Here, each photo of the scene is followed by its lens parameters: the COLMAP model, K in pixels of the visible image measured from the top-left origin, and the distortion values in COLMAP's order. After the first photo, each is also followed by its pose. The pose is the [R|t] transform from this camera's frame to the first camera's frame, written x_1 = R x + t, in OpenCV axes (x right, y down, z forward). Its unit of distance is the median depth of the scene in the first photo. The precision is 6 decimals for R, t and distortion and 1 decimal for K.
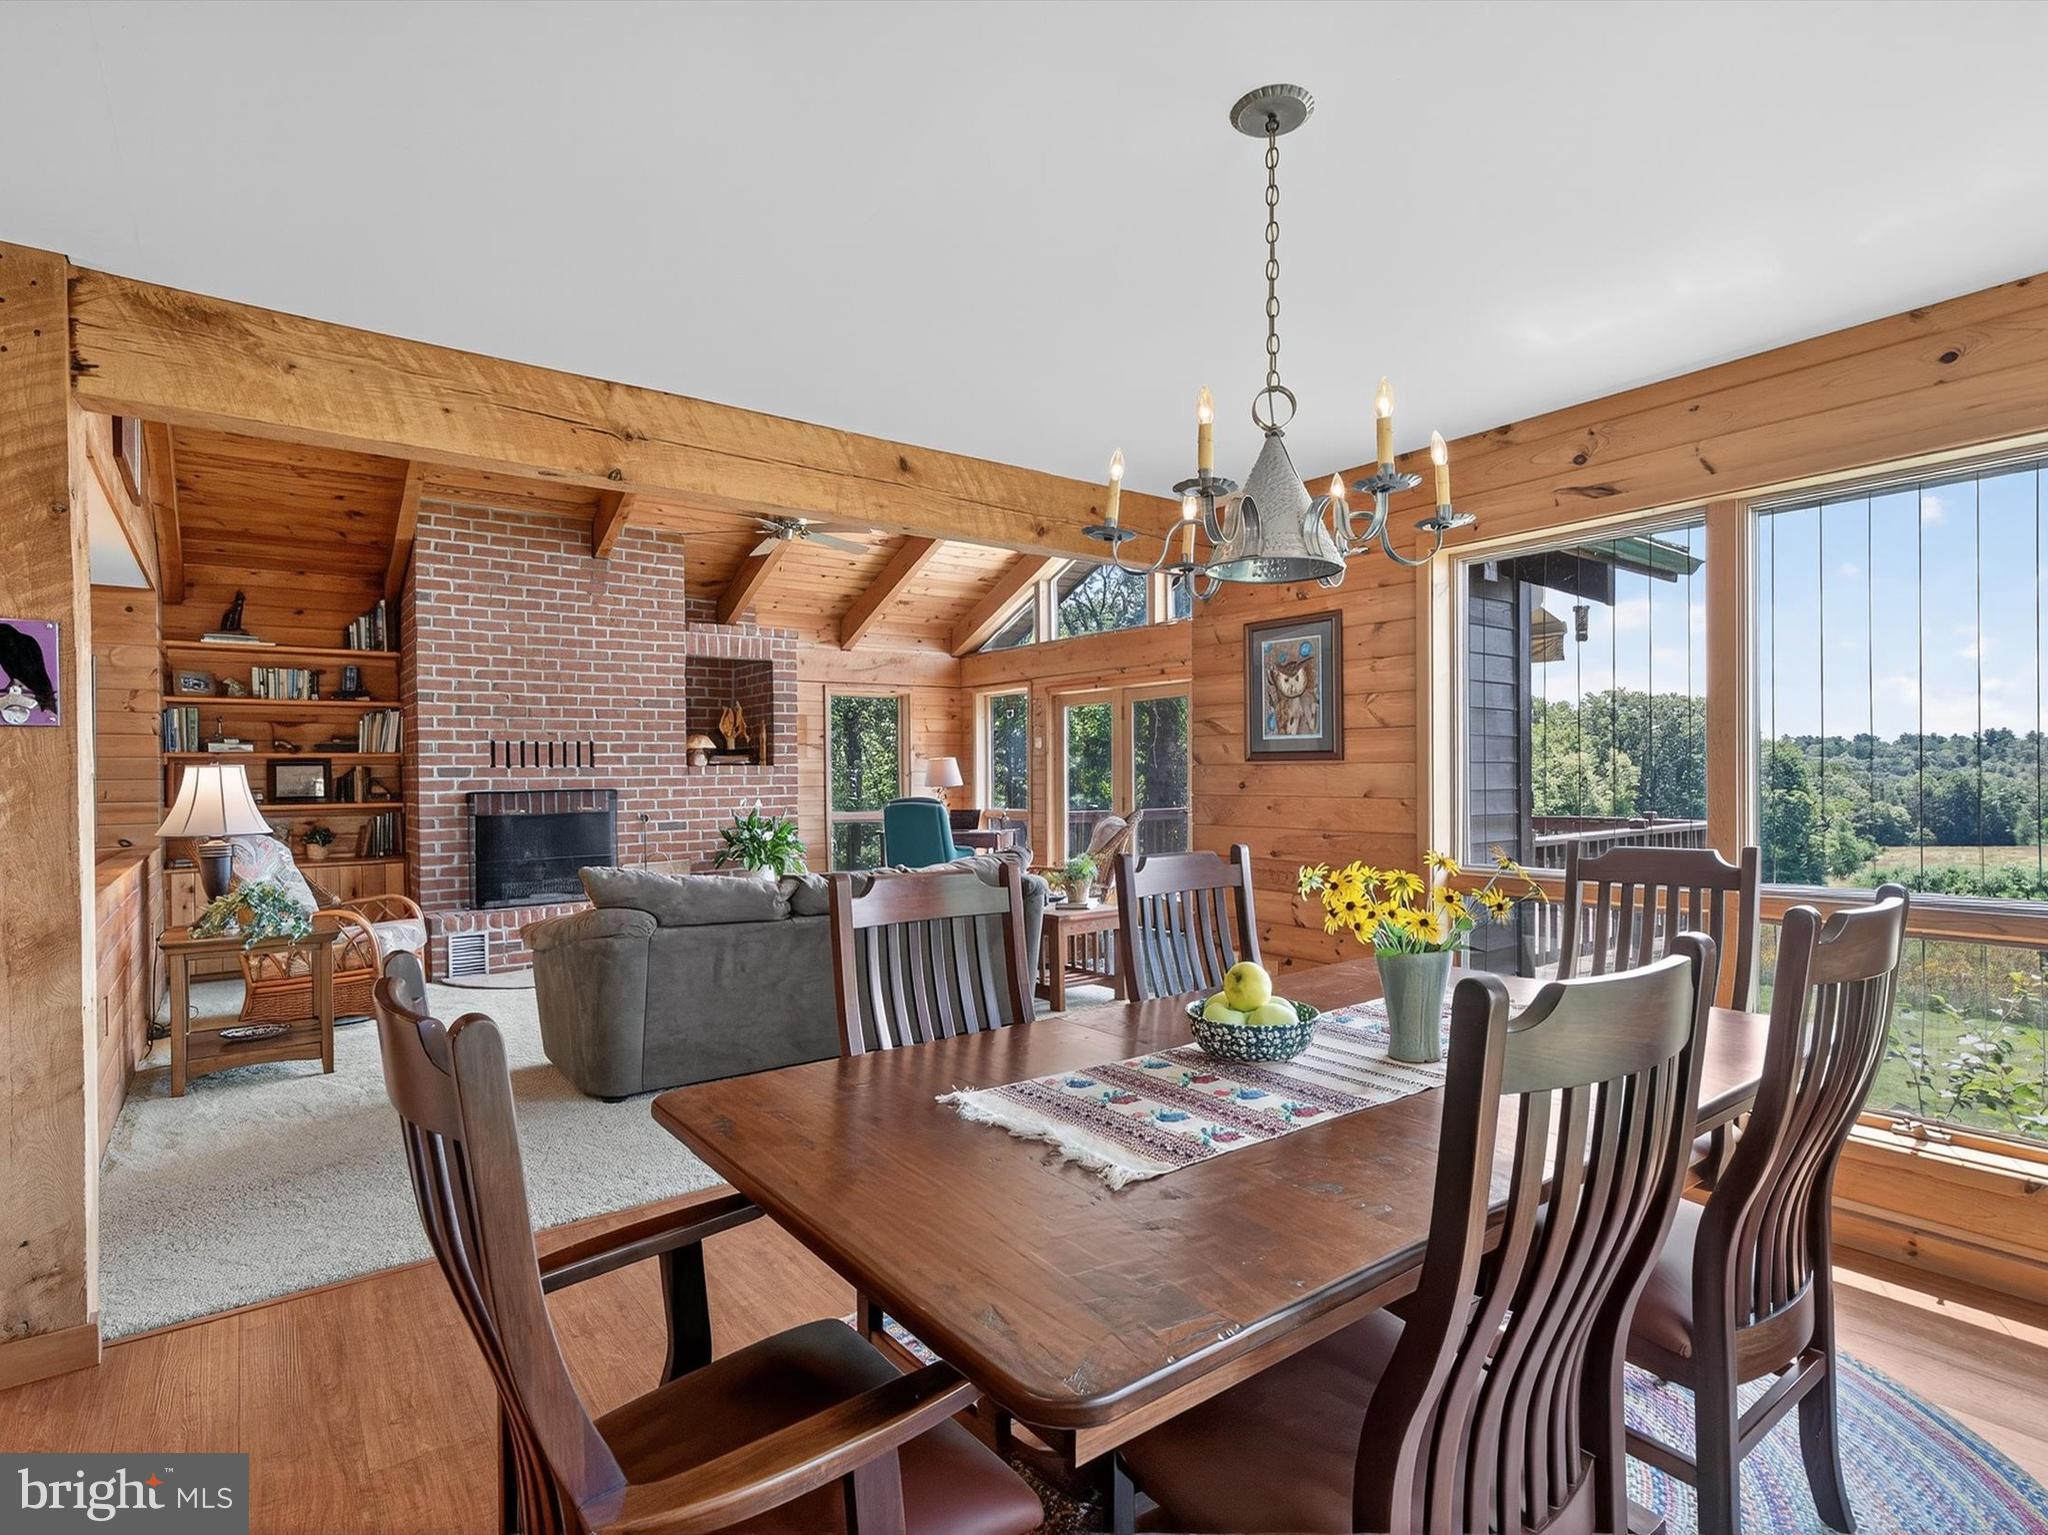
lens RADIAL K [[1030.9, 0, 1022.6], [0, 1030.9, 770.4], [0, 0, 1]] dist [-0.004902, 0.001015]
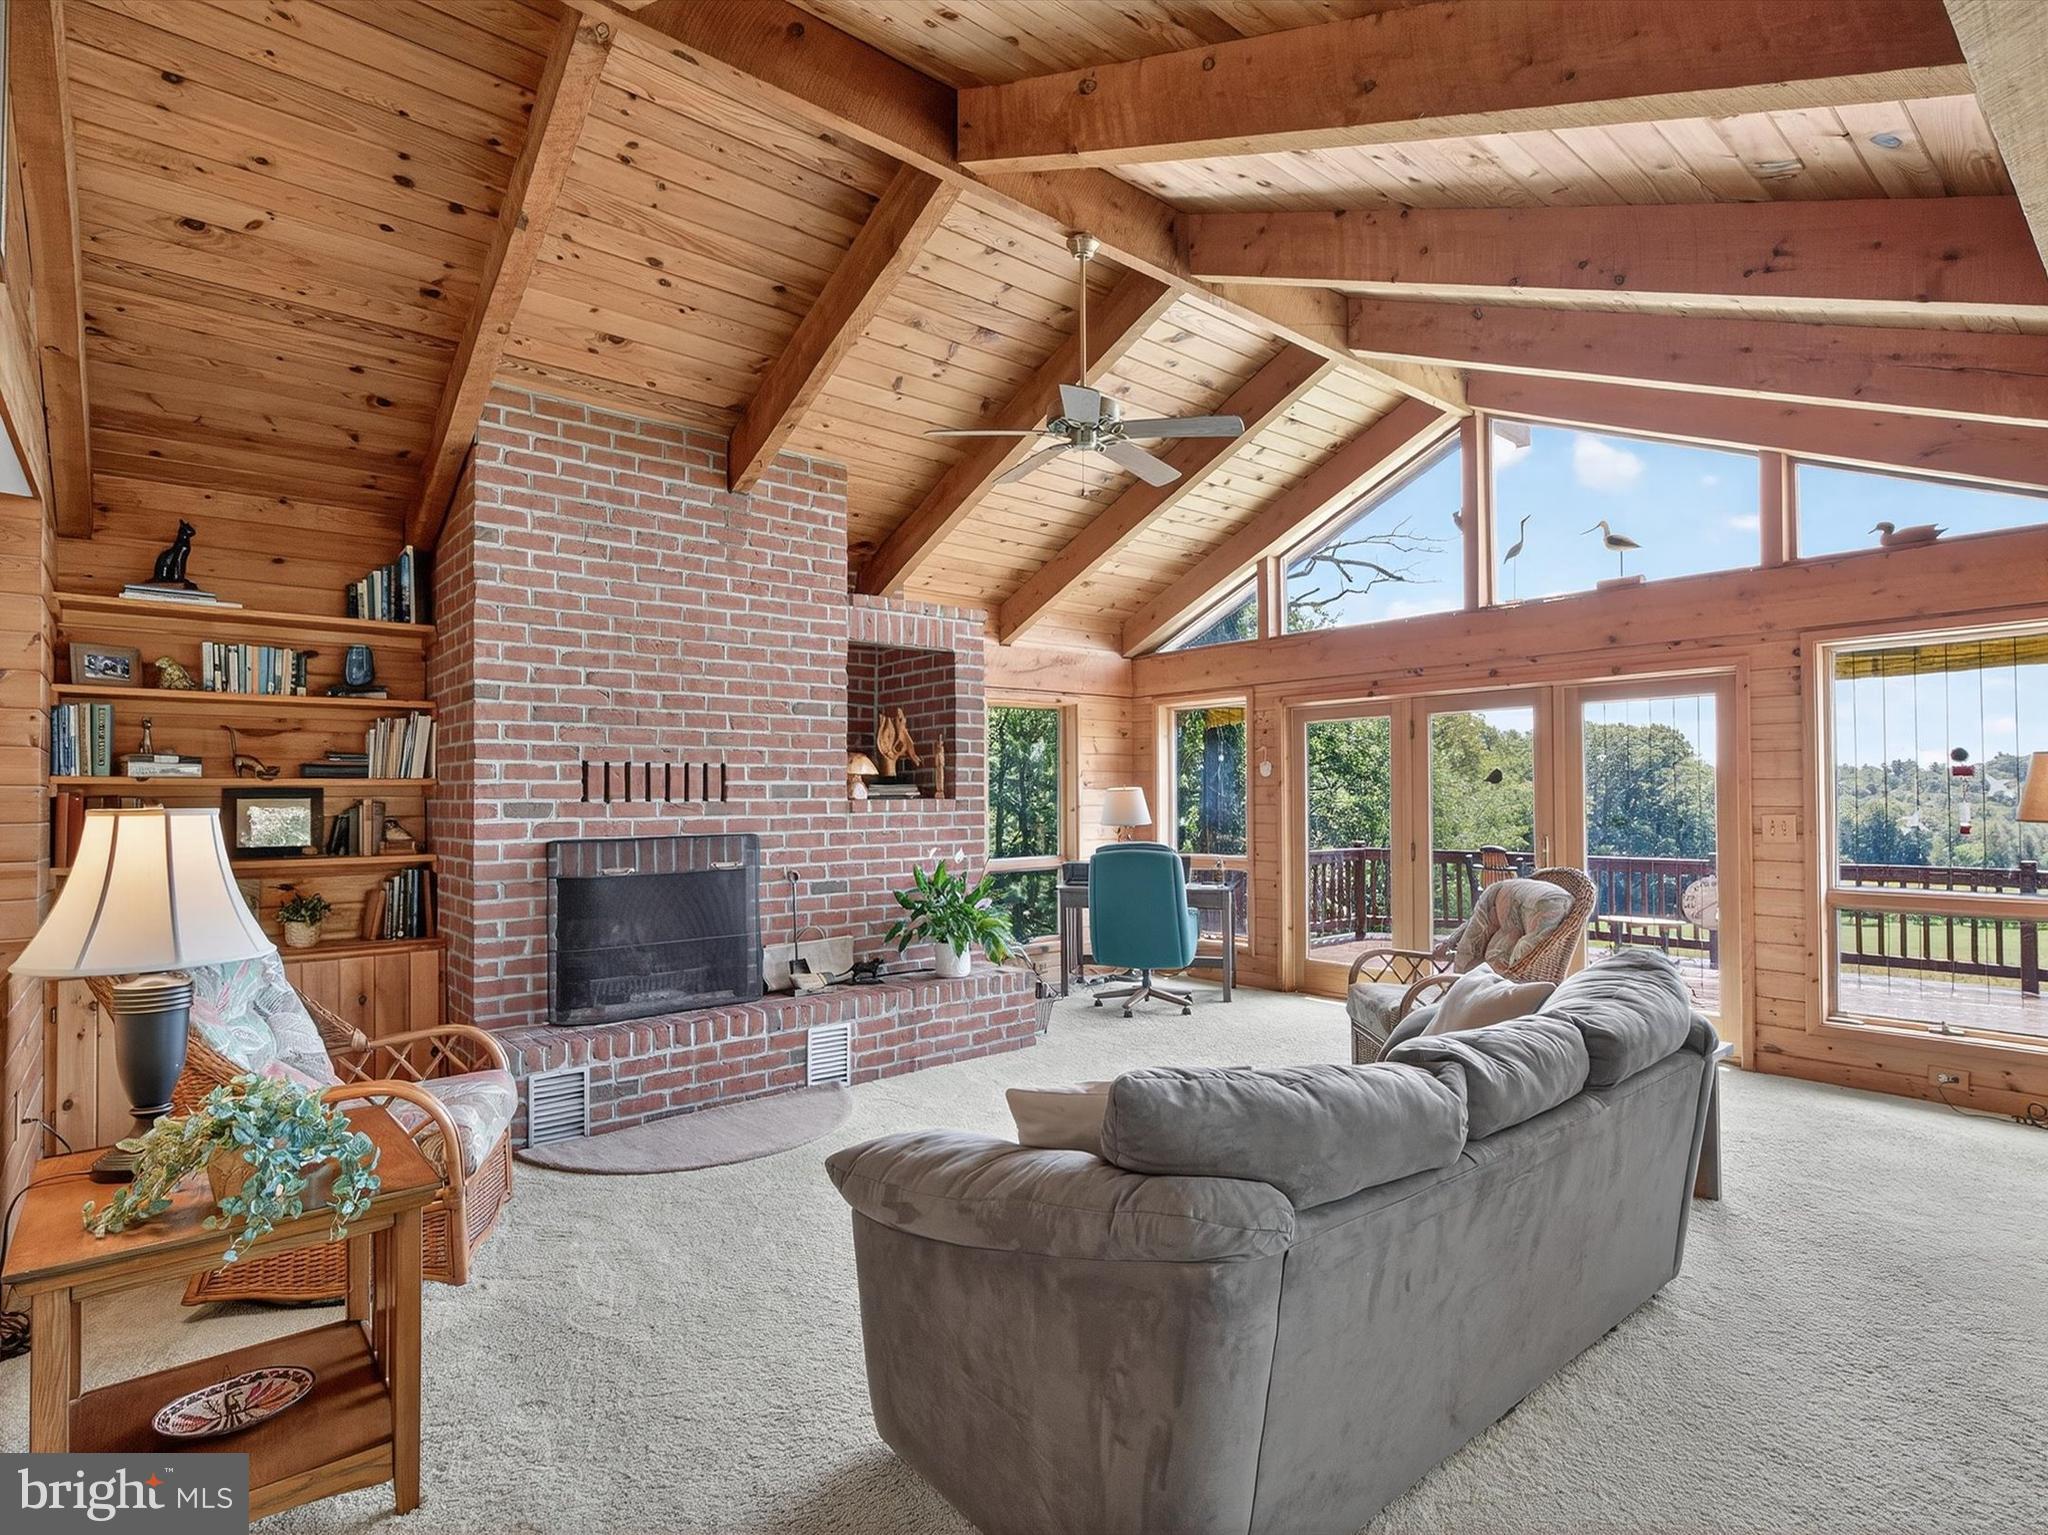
lens RADIAL K [[1030.9, 0, 1024.9], [0, 1030.9, 770.1], [0, 0, 1]] dist [-0.004902, 0.001015]
pose [[0.998417, 0.006223, 0.055905, -0.269375], [-0.004857, 0.999687, -0.024535, -0.008487], [-0.056040, 0.024225, 0.998135, 0.330917]]
